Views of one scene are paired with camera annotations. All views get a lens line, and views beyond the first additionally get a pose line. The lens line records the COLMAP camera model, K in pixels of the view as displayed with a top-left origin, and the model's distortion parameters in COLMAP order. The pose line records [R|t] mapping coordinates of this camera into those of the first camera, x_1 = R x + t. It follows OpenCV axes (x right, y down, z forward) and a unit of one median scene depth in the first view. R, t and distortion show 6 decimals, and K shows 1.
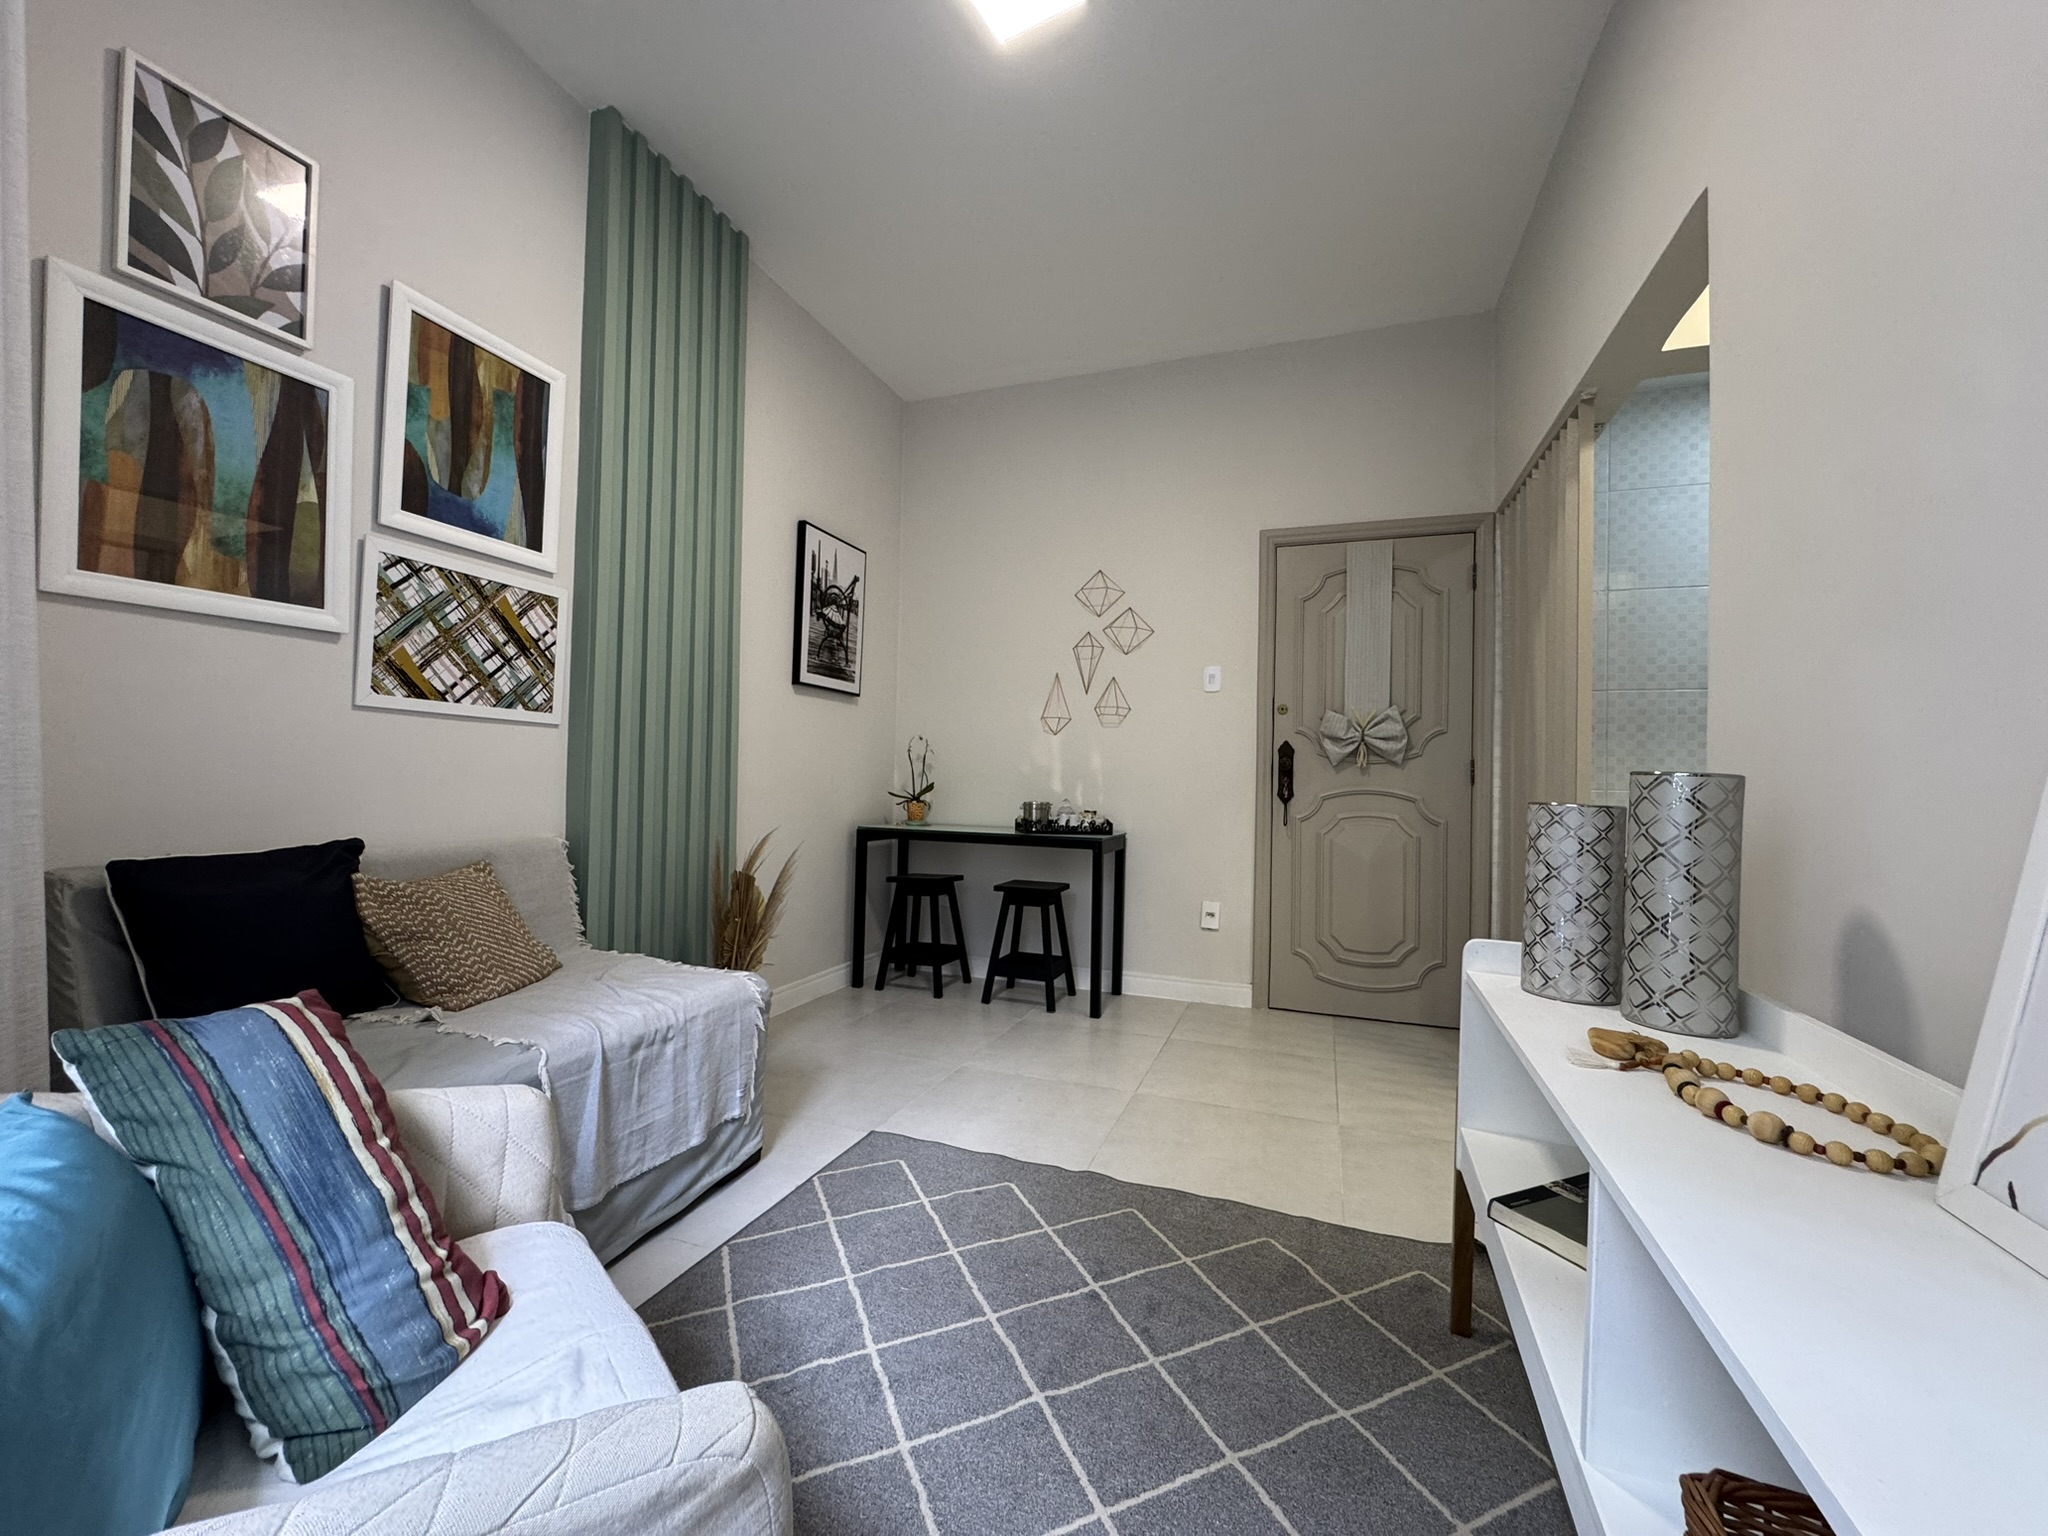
lens RADIAL K [[820.7, 0, 1023.3], [0, 820.7, 766.9], [0, 0, 1]] dist [-0.003359, 0.000070]
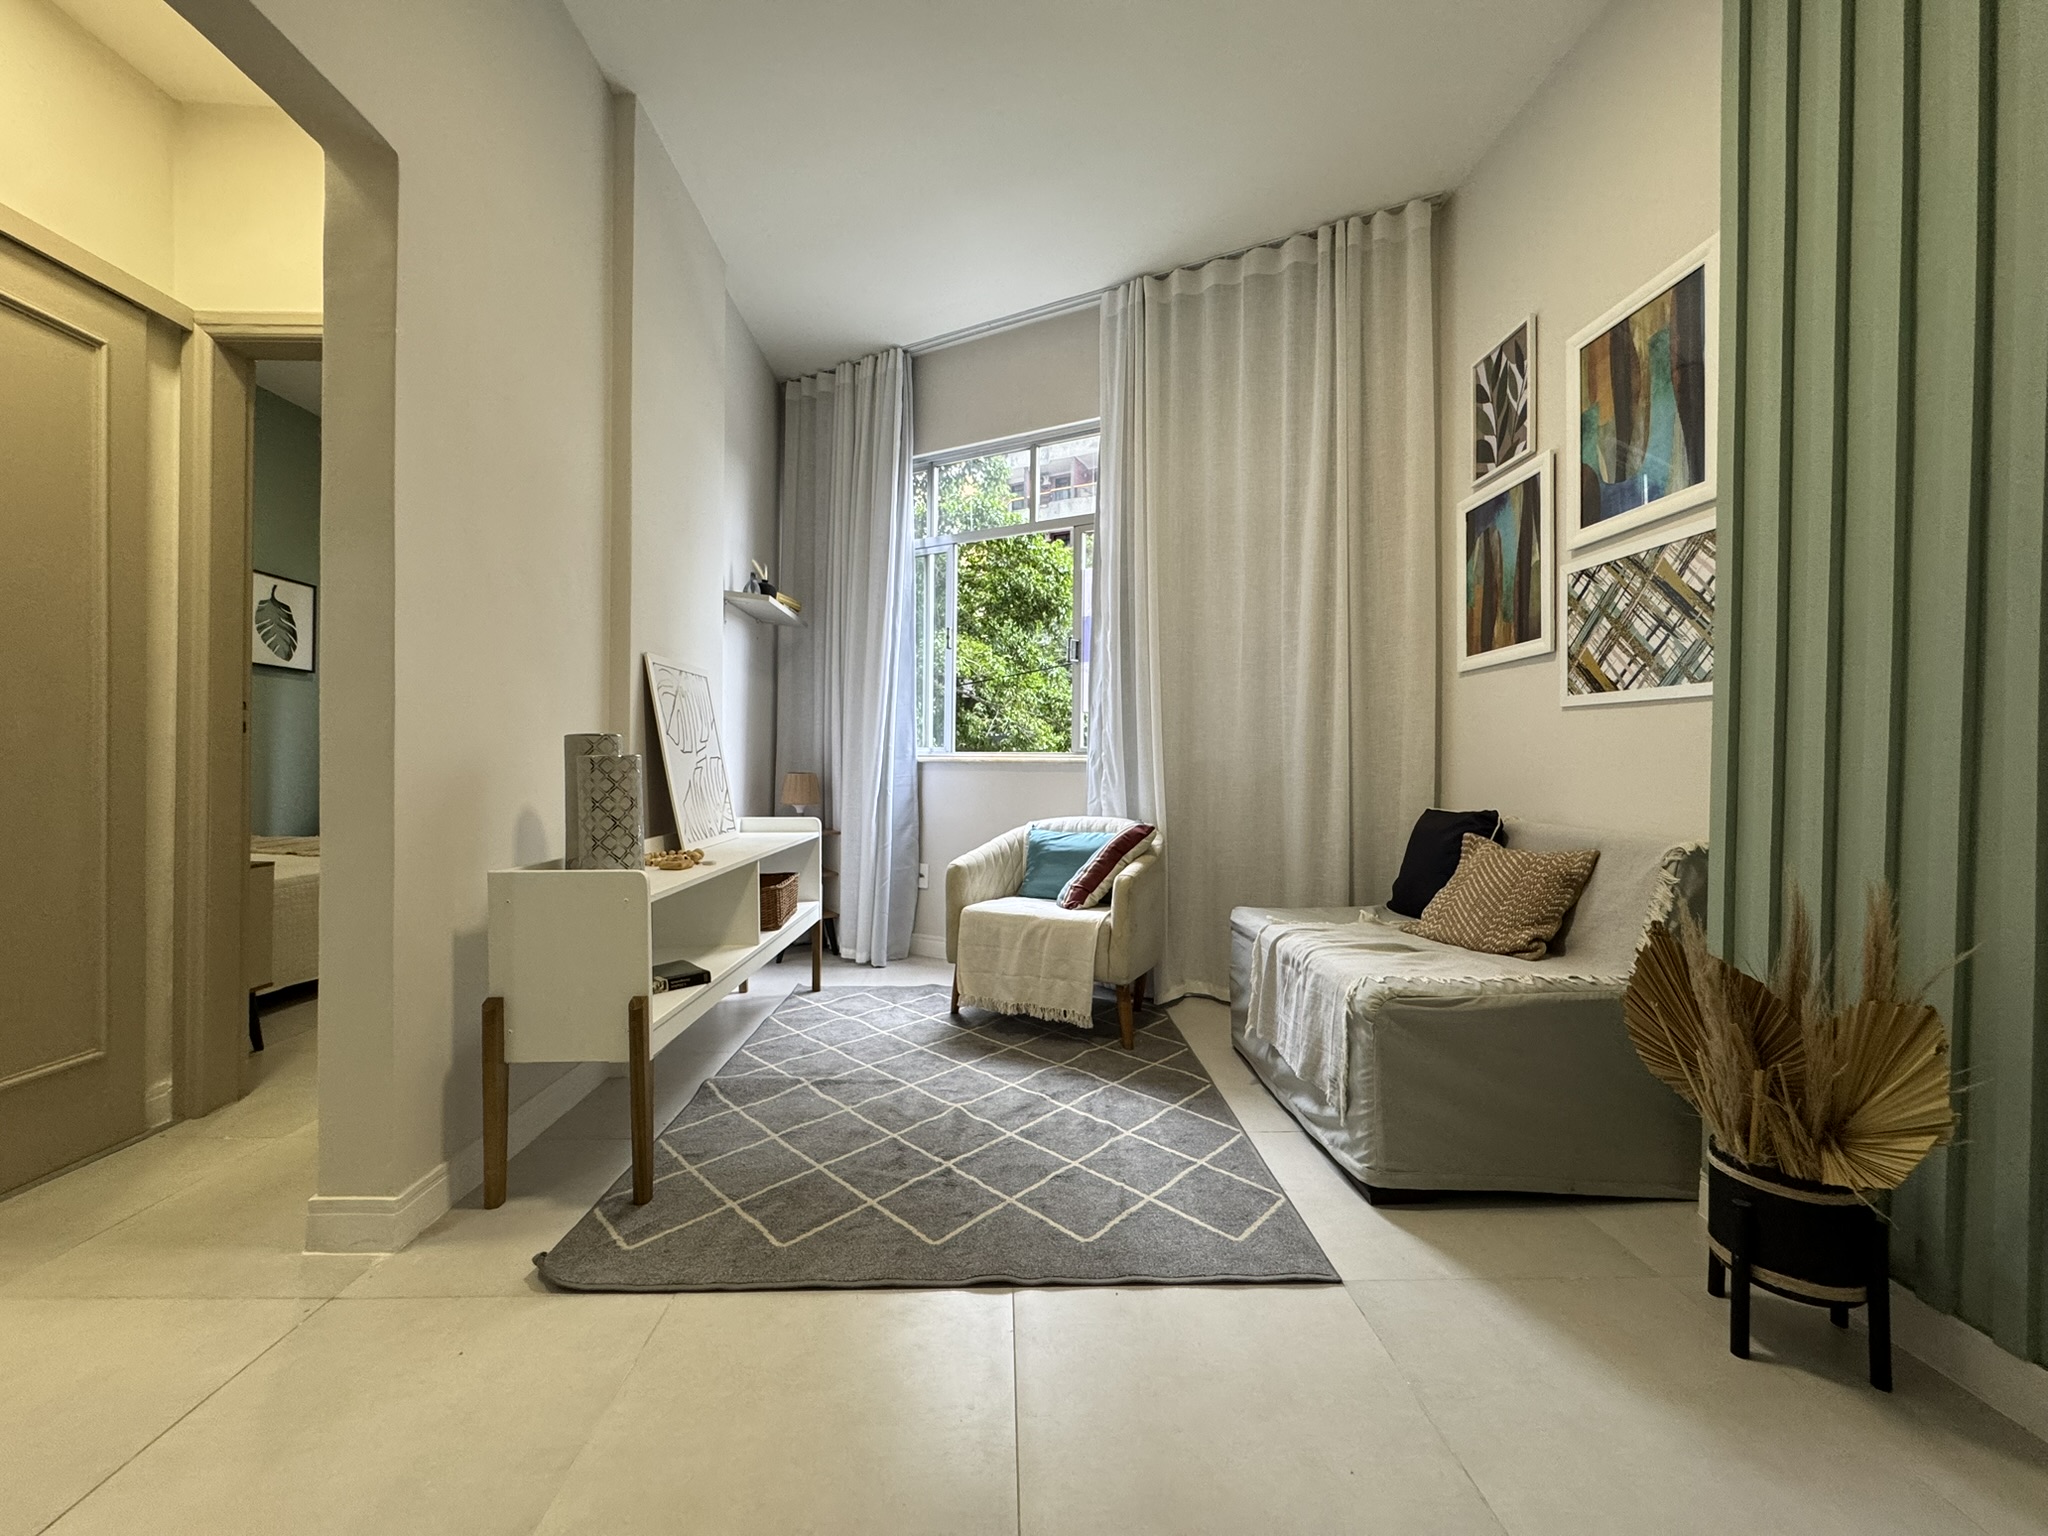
lens RADIAL K [[821.0, 0, 1021.1], [0, 821.0, 766.6], [0, 0, 1]] dist [-0.003313, 0.000143]
pose [[-0.928098, -0.028031, -0.371278, 0.340090], [-0.023439, 0.999583, -0.016878, 0.046922], [0.371597, -0.006962, -0.928368, 1.631089]]
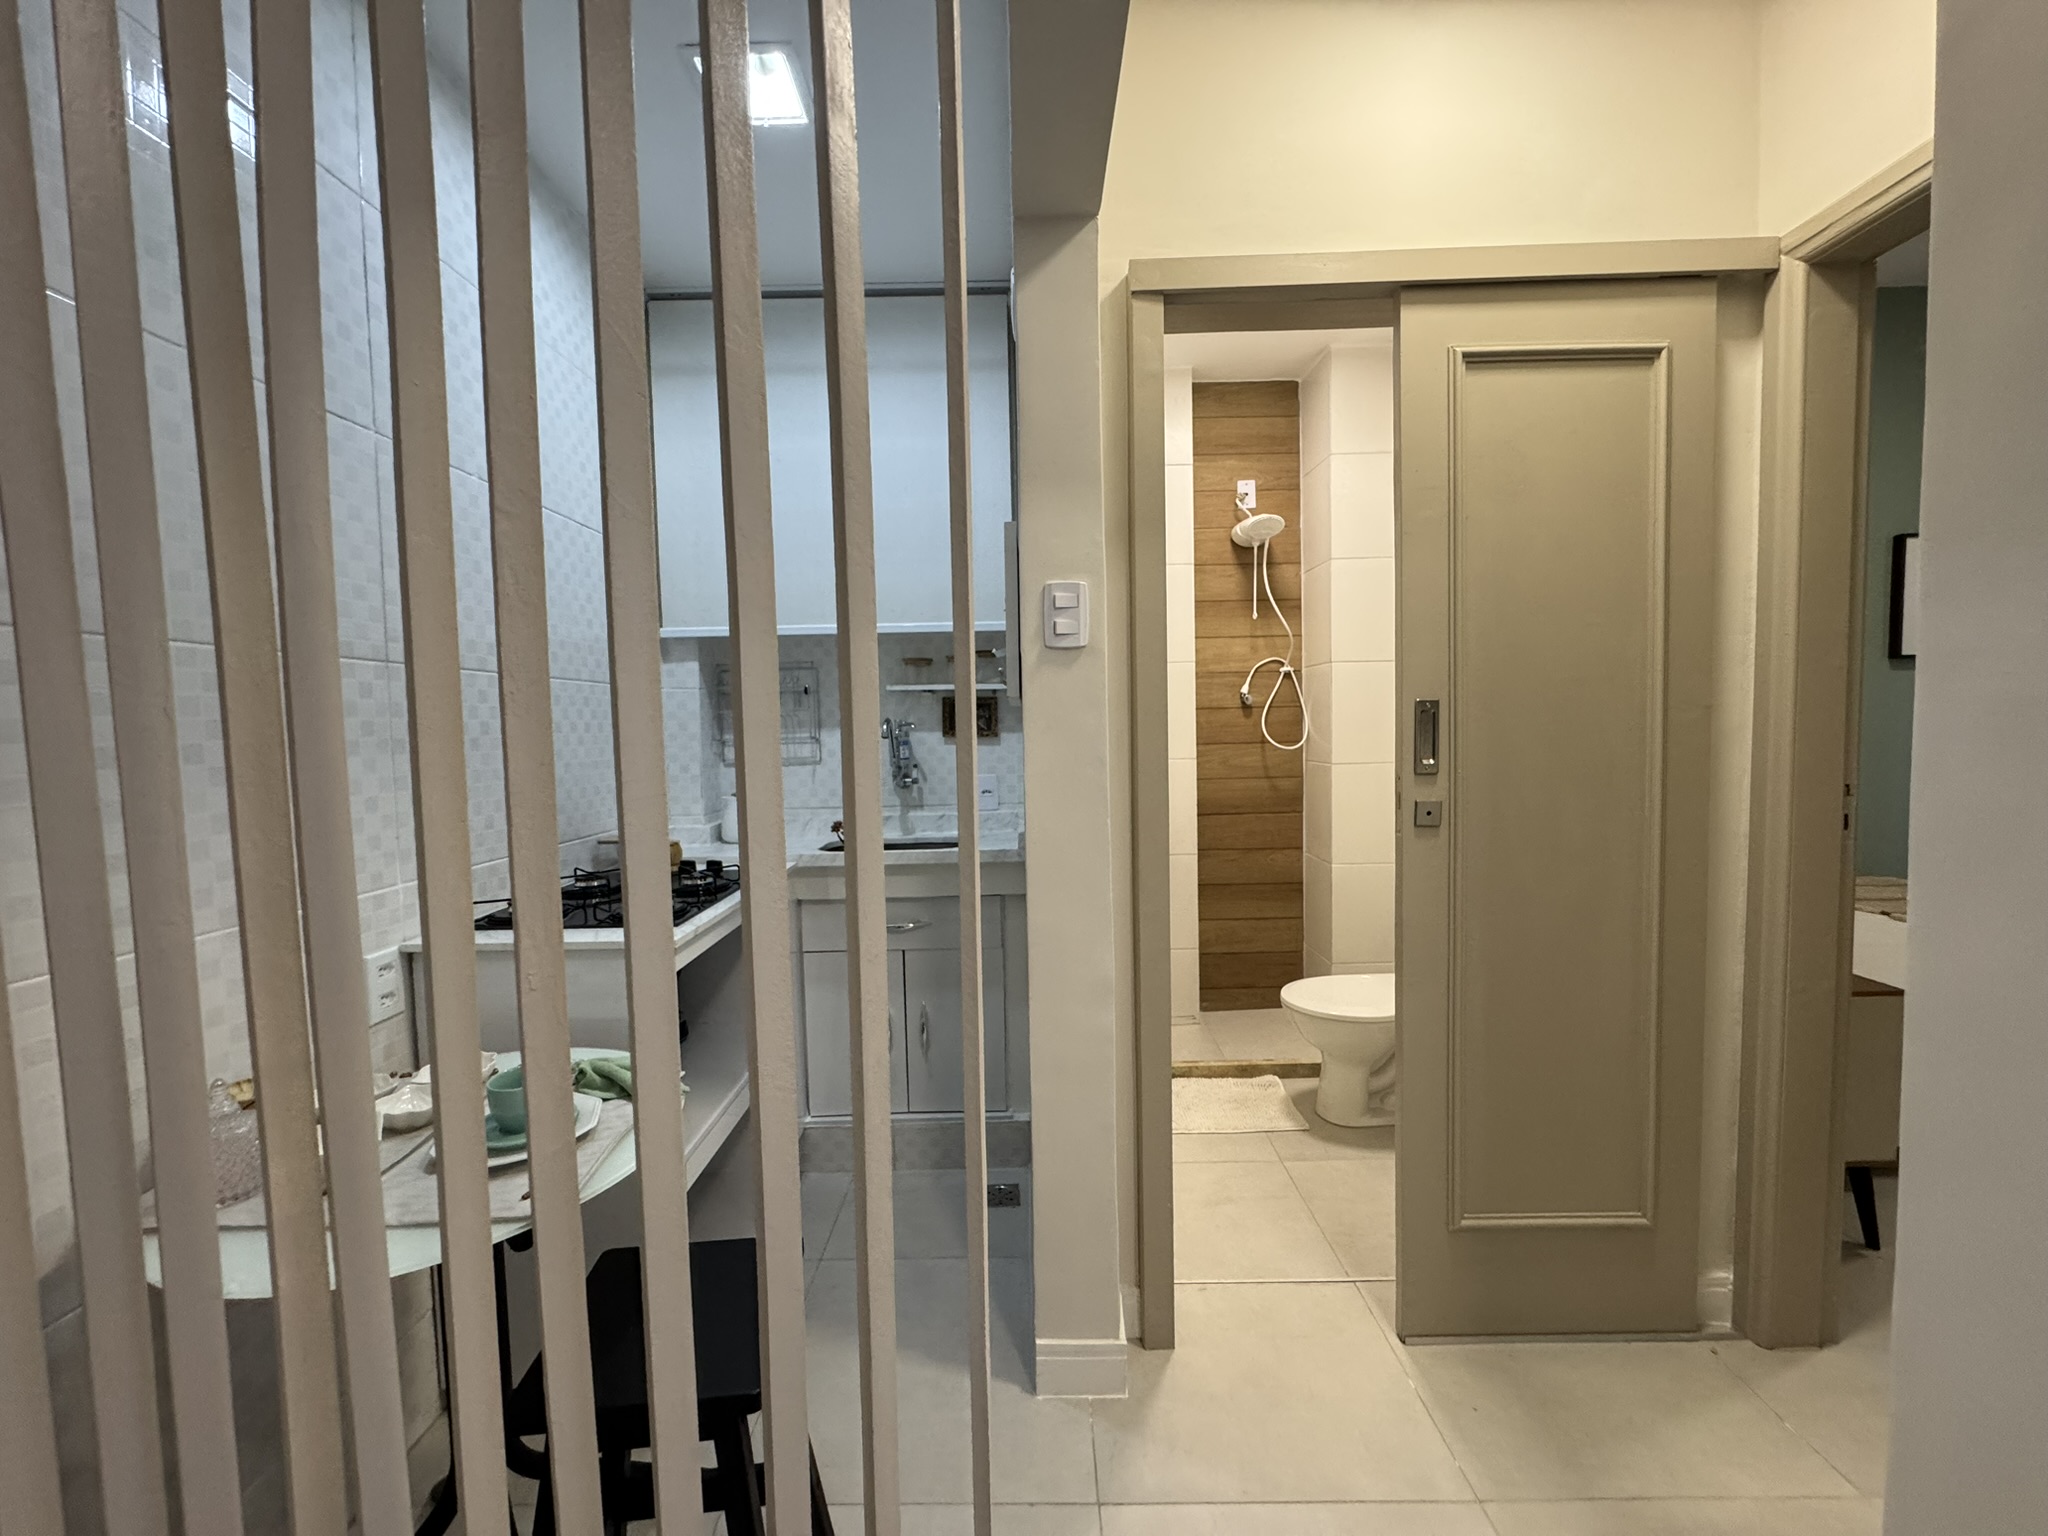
lens RADIAL K [[821.0, 0, 1021.1], [0, 821.0, 766.6], [0, 0, 1]] dist [-0.003313, 0.000143]
pose [[-0.329799, -0.064698, 0.941831, 0.446560], [0.001754, 0.997605, 0.069144, -0.098249], [-0.944049, 0.024455, -0.328896, 1.191663]]
